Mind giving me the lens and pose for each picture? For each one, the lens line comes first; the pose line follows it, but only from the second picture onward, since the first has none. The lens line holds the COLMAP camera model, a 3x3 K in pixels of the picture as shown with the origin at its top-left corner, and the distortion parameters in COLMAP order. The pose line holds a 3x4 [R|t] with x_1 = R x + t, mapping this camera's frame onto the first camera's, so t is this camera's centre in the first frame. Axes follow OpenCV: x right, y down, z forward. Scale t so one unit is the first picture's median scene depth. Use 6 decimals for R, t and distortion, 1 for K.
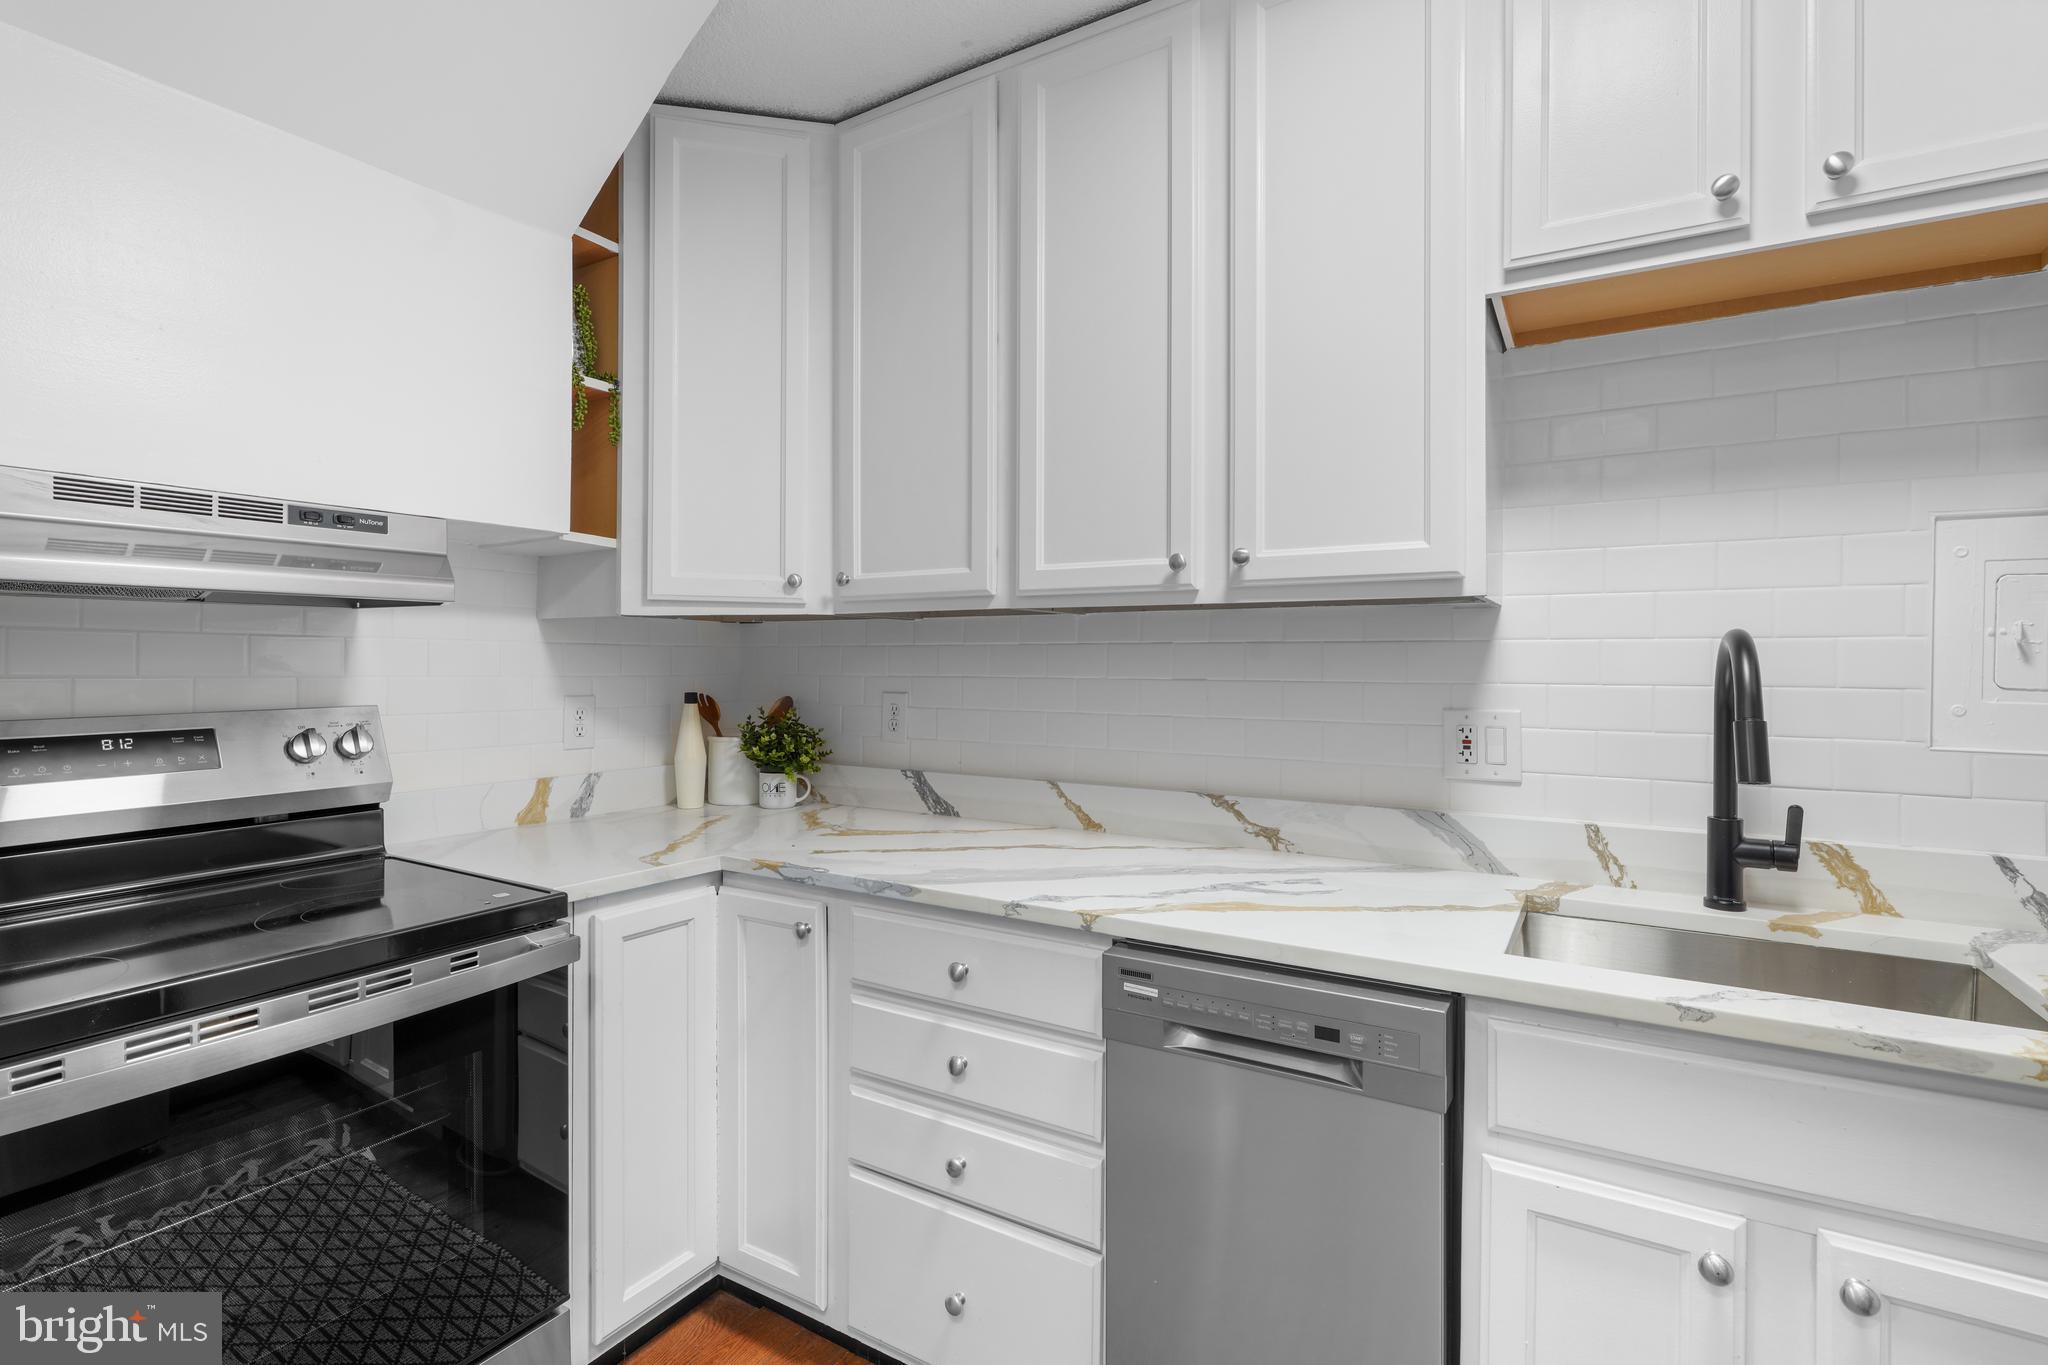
lens RADIAL K [[951.8, 0, 1015.4], [0, 951.8, 667.9], [0, 0, 1]] dist [-0.001961, -0.000642]
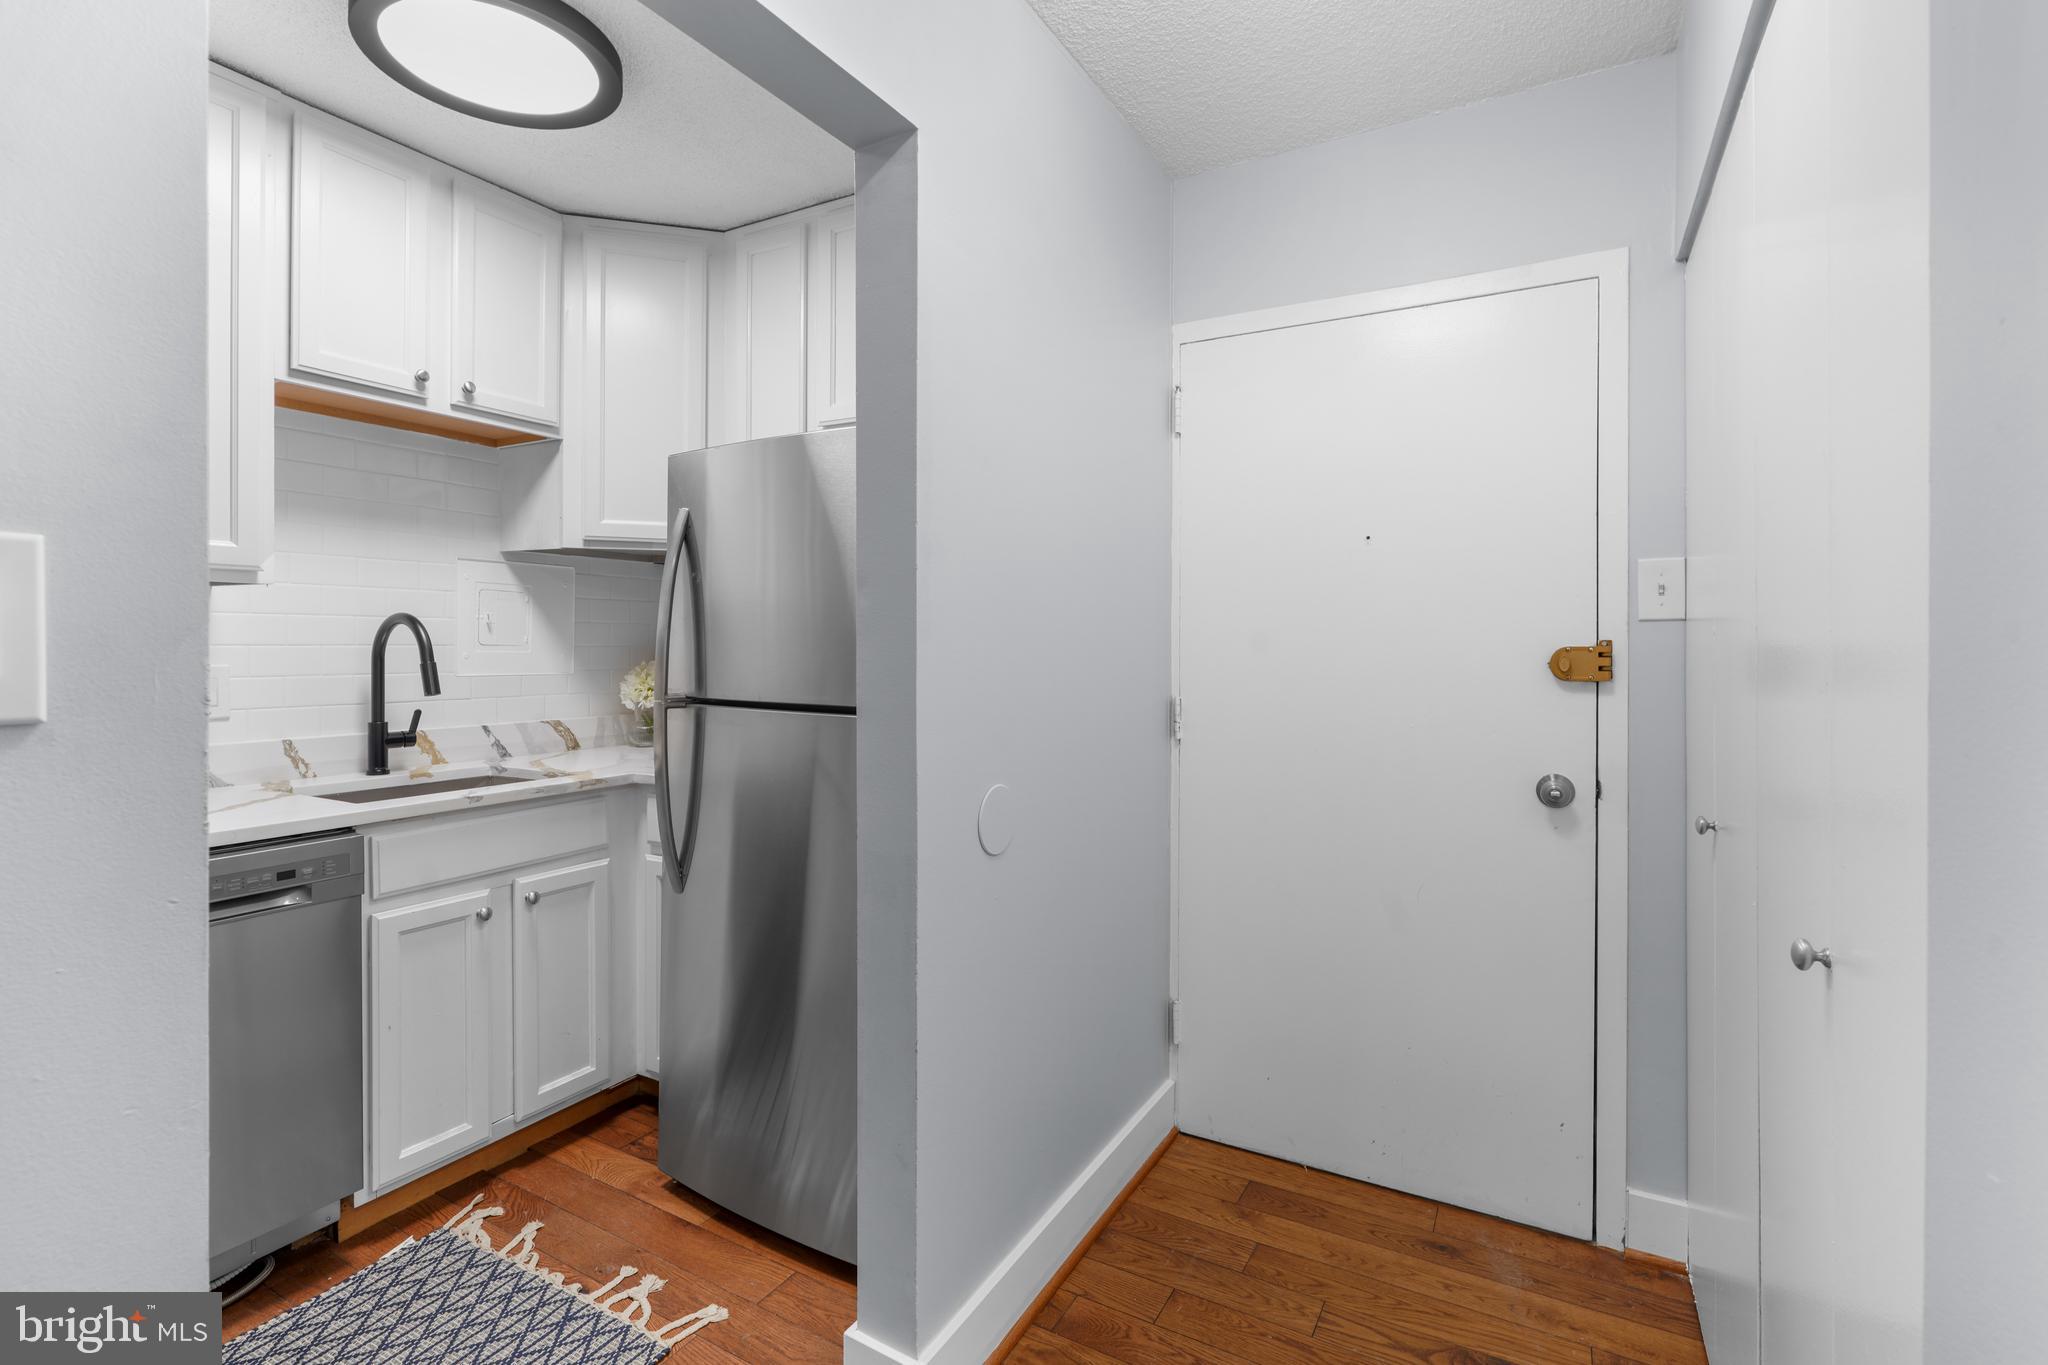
lens RADIAL K [[951.8, 0, 1015.4], [0, 951.8, 667.9], [0, 0, 1]] dist [-0.001961, -0.000642]
pose [[-0.023264, -0.033755, 0.999159, -1.014327], [-0.006509, 0.999414, 0.033612, -0.004447], [-0.999708, -0.005721, -0.023470, -0.107995]]
